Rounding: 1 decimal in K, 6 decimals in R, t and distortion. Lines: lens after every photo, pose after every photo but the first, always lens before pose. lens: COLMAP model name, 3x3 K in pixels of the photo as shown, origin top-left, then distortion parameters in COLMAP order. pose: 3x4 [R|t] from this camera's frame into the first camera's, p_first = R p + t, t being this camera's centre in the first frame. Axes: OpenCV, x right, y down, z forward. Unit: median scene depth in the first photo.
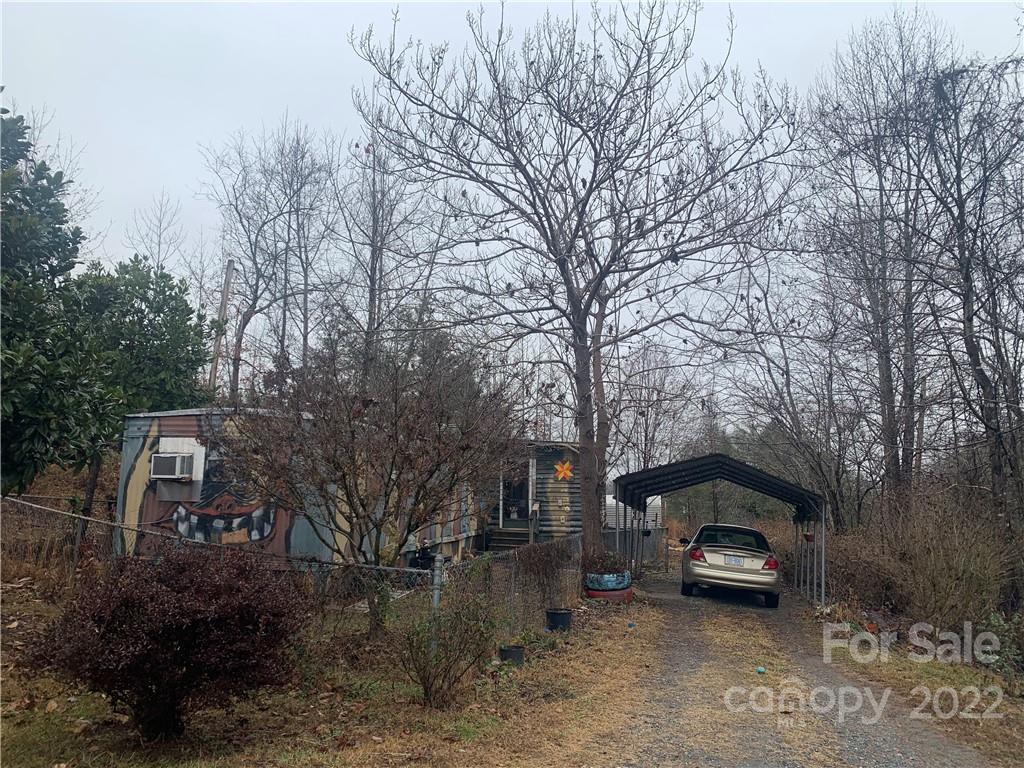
lens RADIAL K [[778.3, 0, 512.0], [0, 778.3, 384.0], [0, 0, 1]] dist [0.032044, -0.000553]
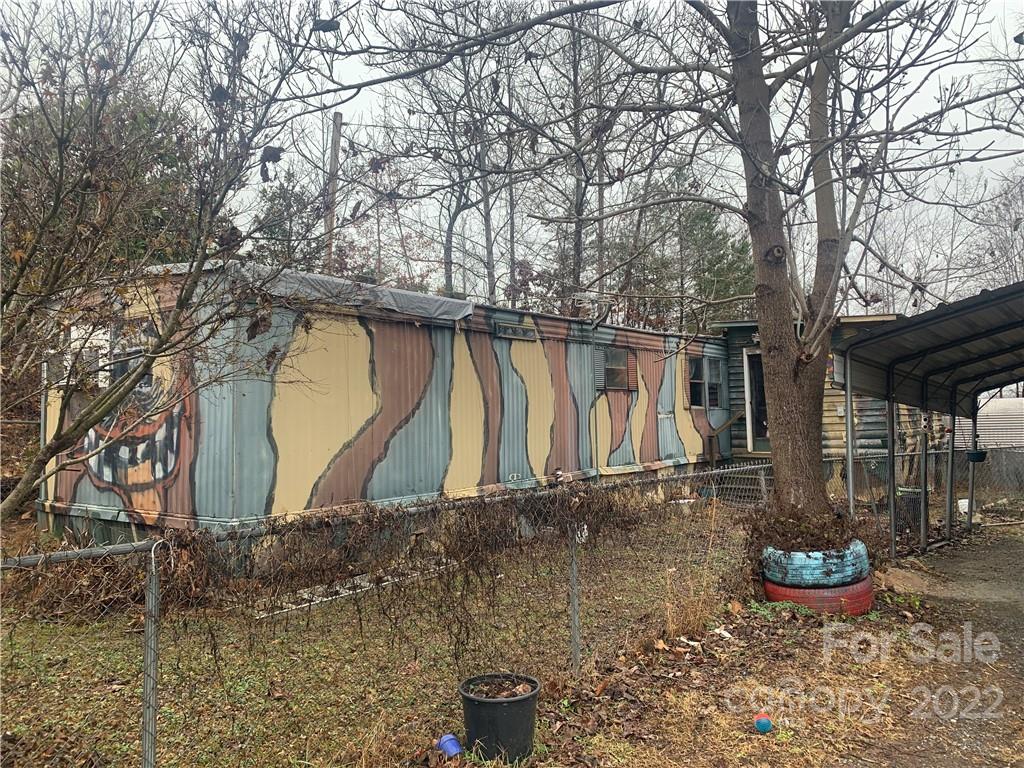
lens RADIAL K [[778.3, 0, 512.0], [0, 778.3, 384.0], [0, 0, 1]] dist [0.032044, -0.000553]
pose [[0.894068, -0.052929, -0.444793, 0.193274], [0.095025, 0.992804, 0.072868, 0.106533], [0.437736, -0.107416, 0.892664, 0.575105]]
